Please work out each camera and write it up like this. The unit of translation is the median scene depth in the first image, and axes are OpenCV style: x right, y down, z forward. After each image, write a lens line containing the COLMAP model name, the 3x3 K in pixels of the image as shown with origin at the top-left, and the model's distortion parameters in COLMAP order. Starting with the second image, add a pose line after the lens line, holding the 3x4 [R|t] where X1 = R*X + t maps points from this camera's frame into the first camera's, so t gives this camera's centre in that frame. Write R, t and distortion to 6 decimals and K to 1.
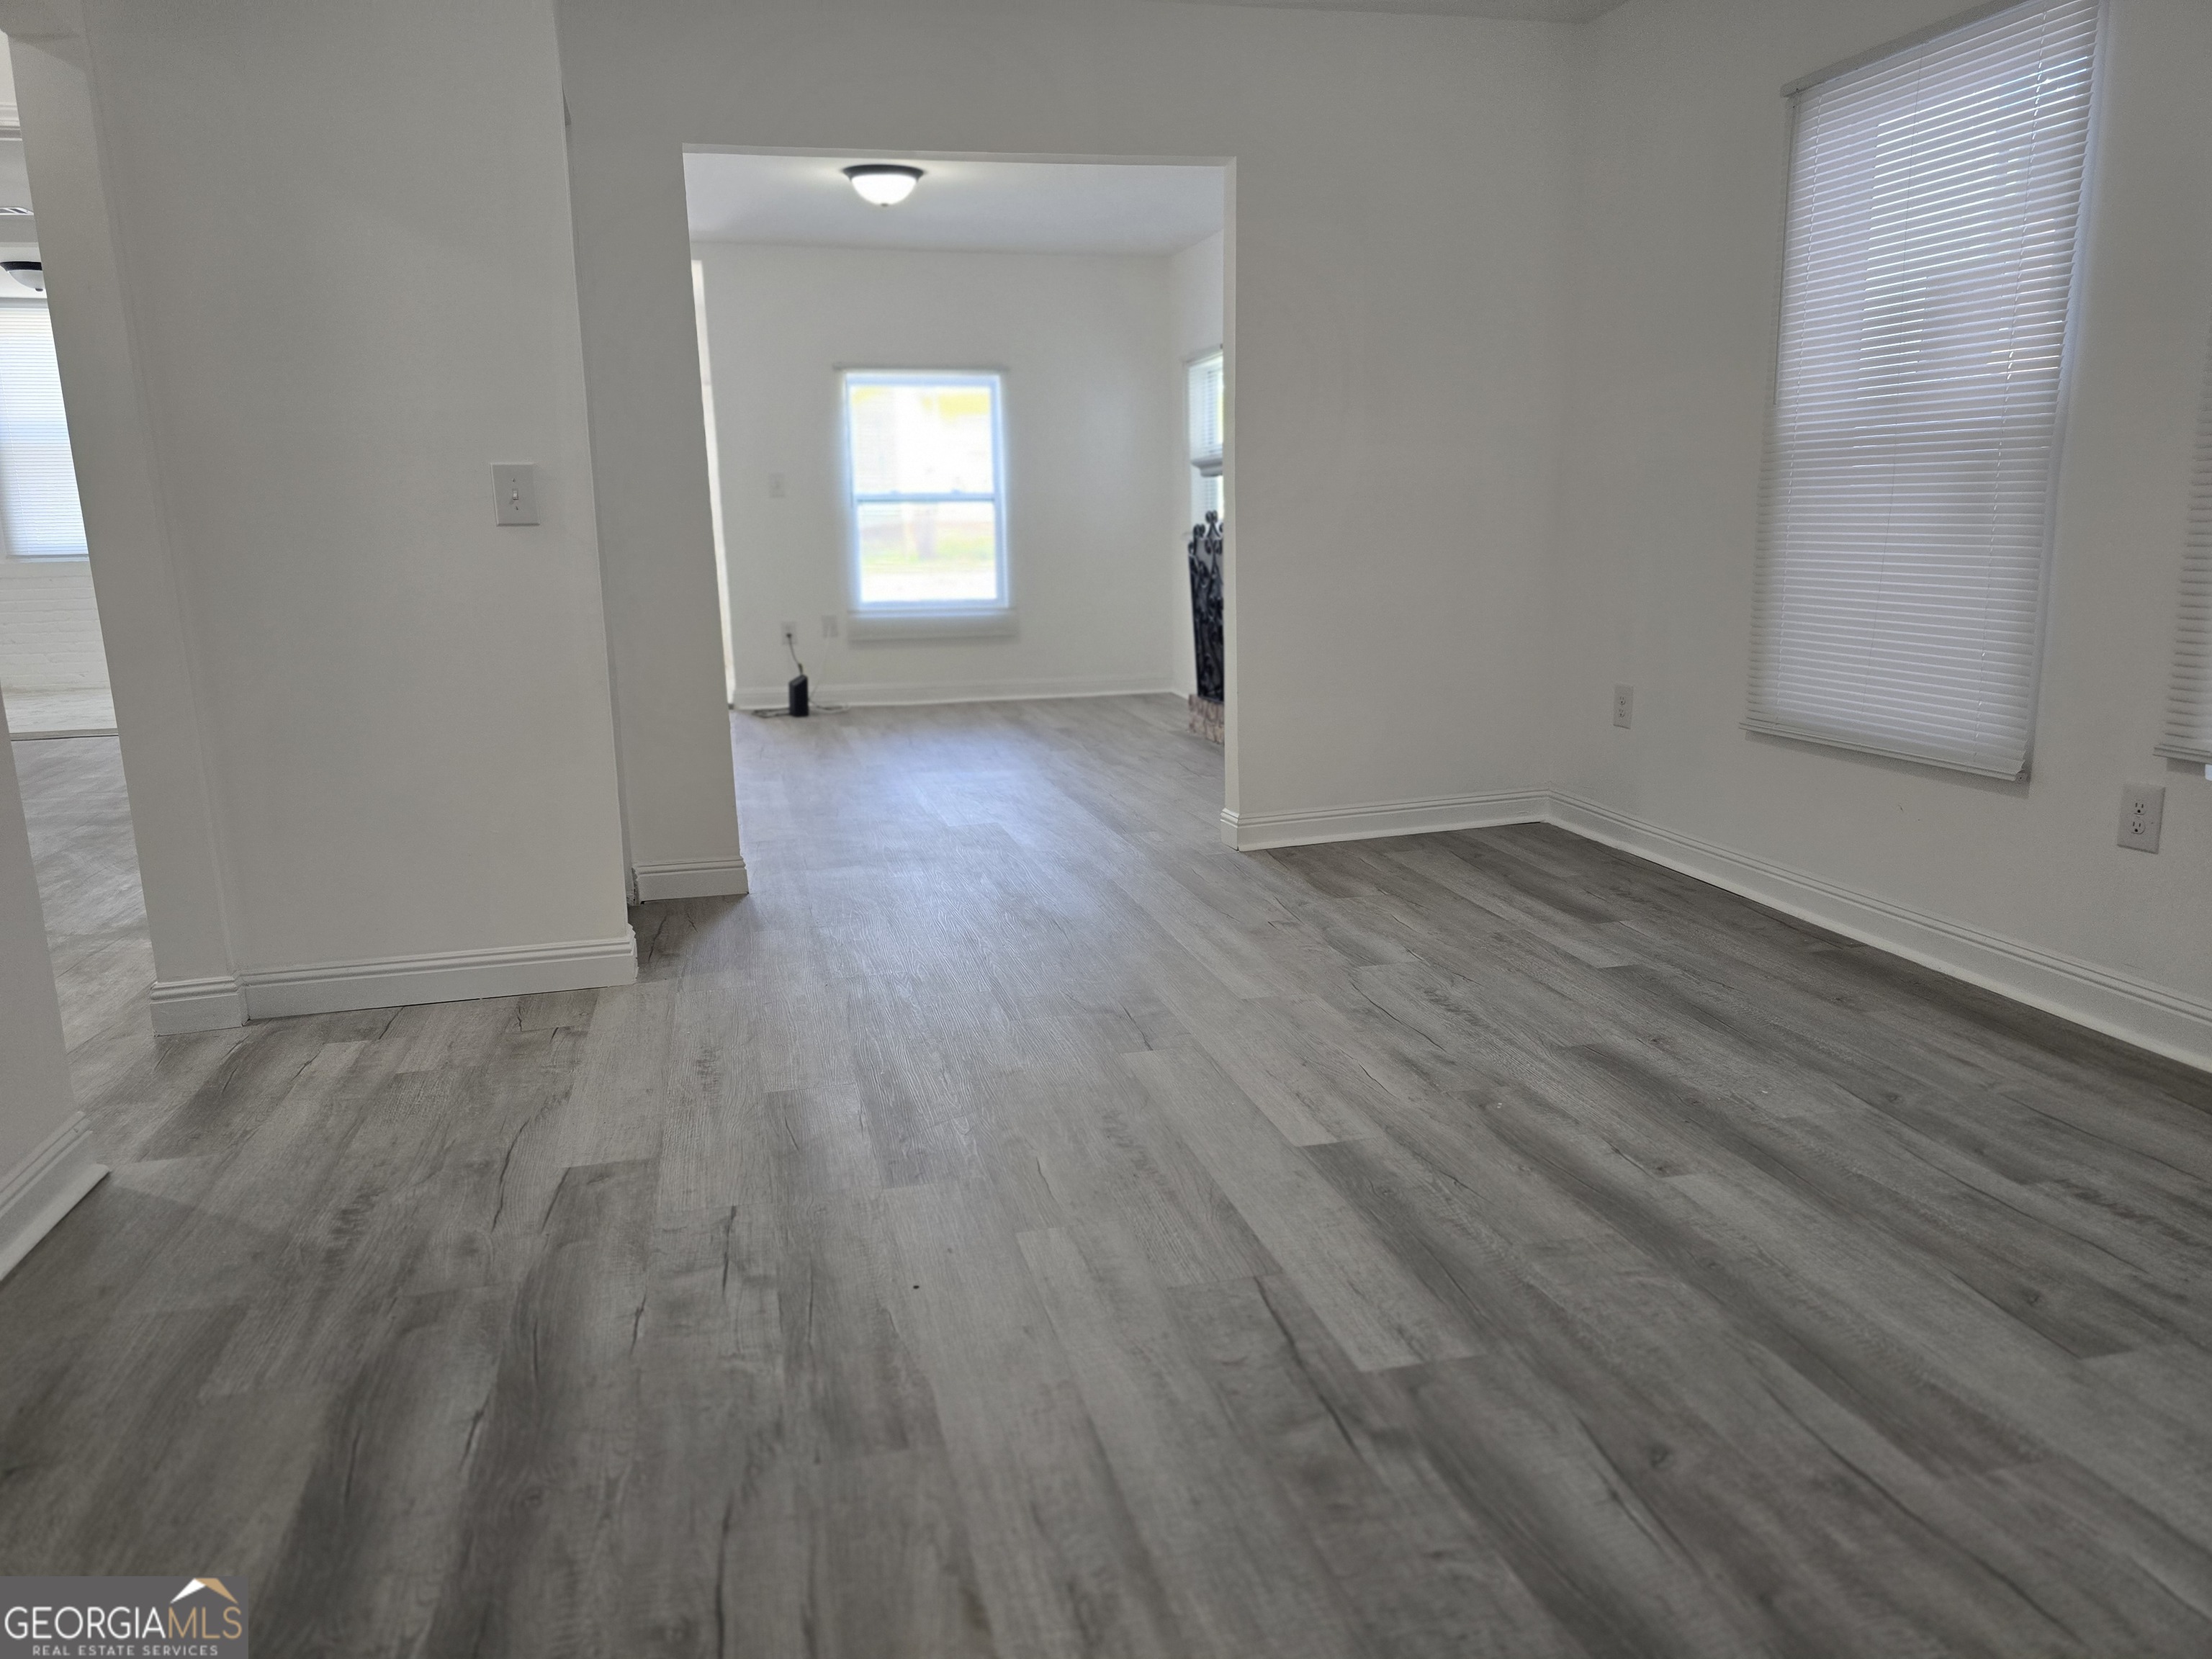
lens RADIAL K [[1472.8, 0, 1115.0], [0, 1472.8, 834.5], [0, 0, 1]] dist [0.056643, -0.053252]
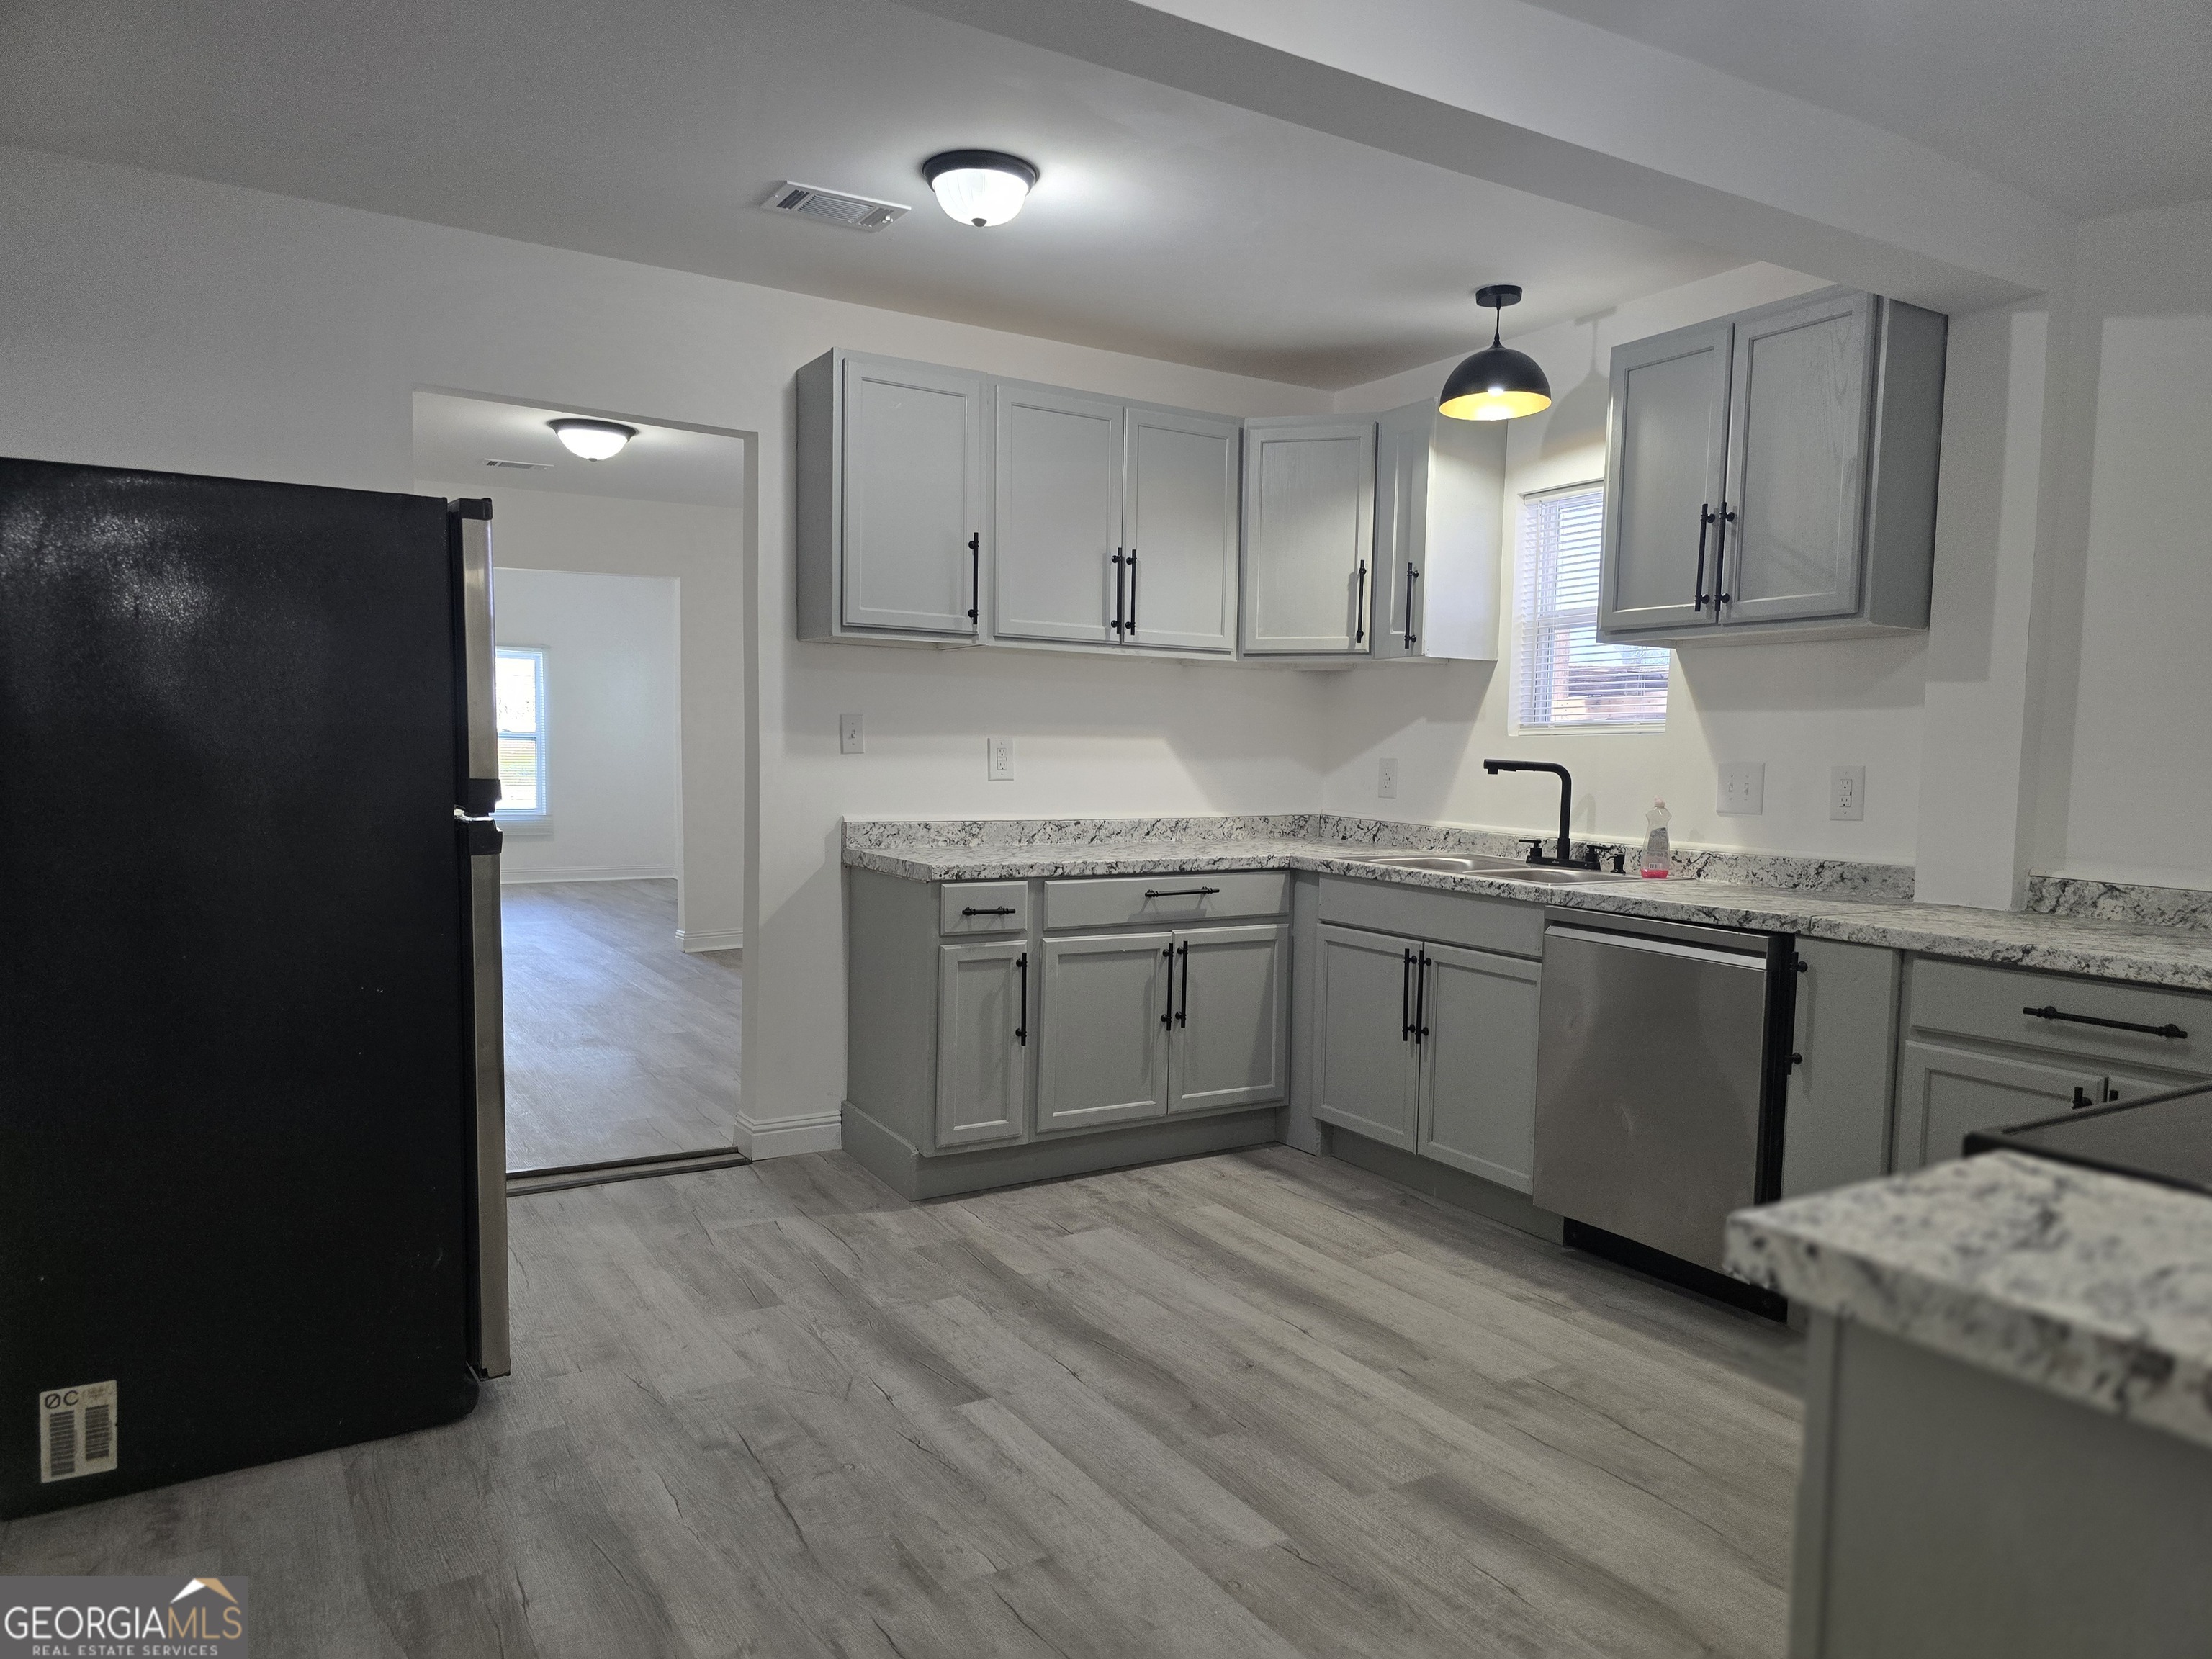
lens RADIAL K [[1472.8, 0, 1139.6], [0, 1472.8, 855.0], [0, 0, 1]] dist [0.056643, -0.053252]
pose [[0.952816, 0.015014, 0.303178, 0.047631], [0.026199, 0.990982, -0.131413, 0.103460], [-0.302417, 0.133155, 0.943829, -0.606252]]
